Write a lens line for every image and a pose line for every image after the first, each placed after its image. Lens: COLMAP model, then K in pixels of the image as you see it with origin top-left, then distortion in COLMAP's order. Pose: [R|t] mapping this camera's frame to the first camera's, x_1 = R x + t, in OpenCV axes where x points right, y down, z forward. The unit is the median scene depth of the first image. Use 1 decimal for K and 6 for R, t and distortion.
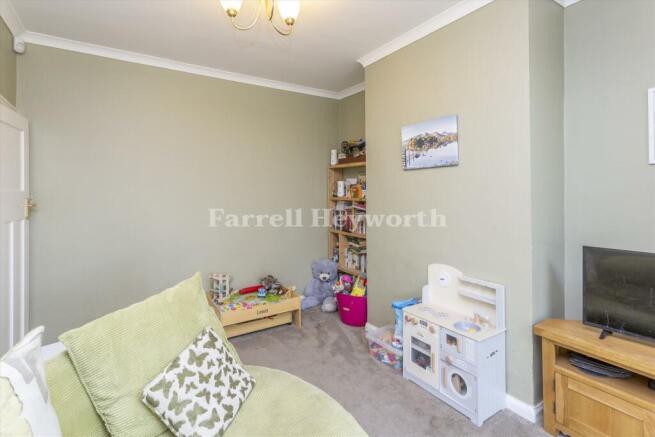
lens RADIAL K [[325.1, 0, 328.3], [0, 325.1, 192.0], [0, 0, 1]] dist [0.001021, 0.000129]
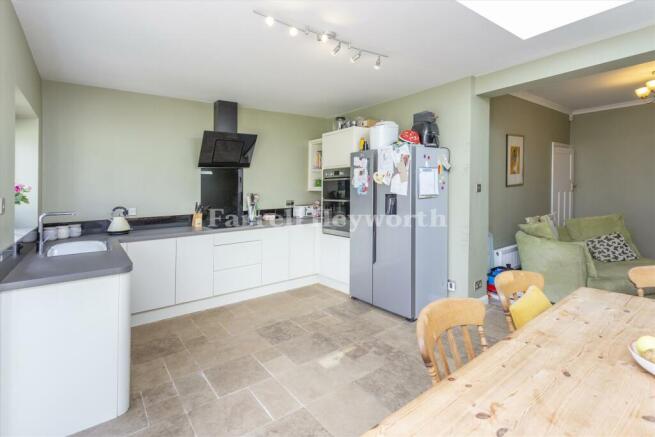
lens RADIAL K [[325.1, 0, 328.3], [0, 325.1, 192.0], [0, 0, 1]] dist [0.001021, 0.000129]
pose [[0.059204, 0.023009, -0.997981, 1.010202], [0.021973, 0.999462, 0.024346, -0.003712], [0.998004, -0.023370, 0.058667, -0.700724]]
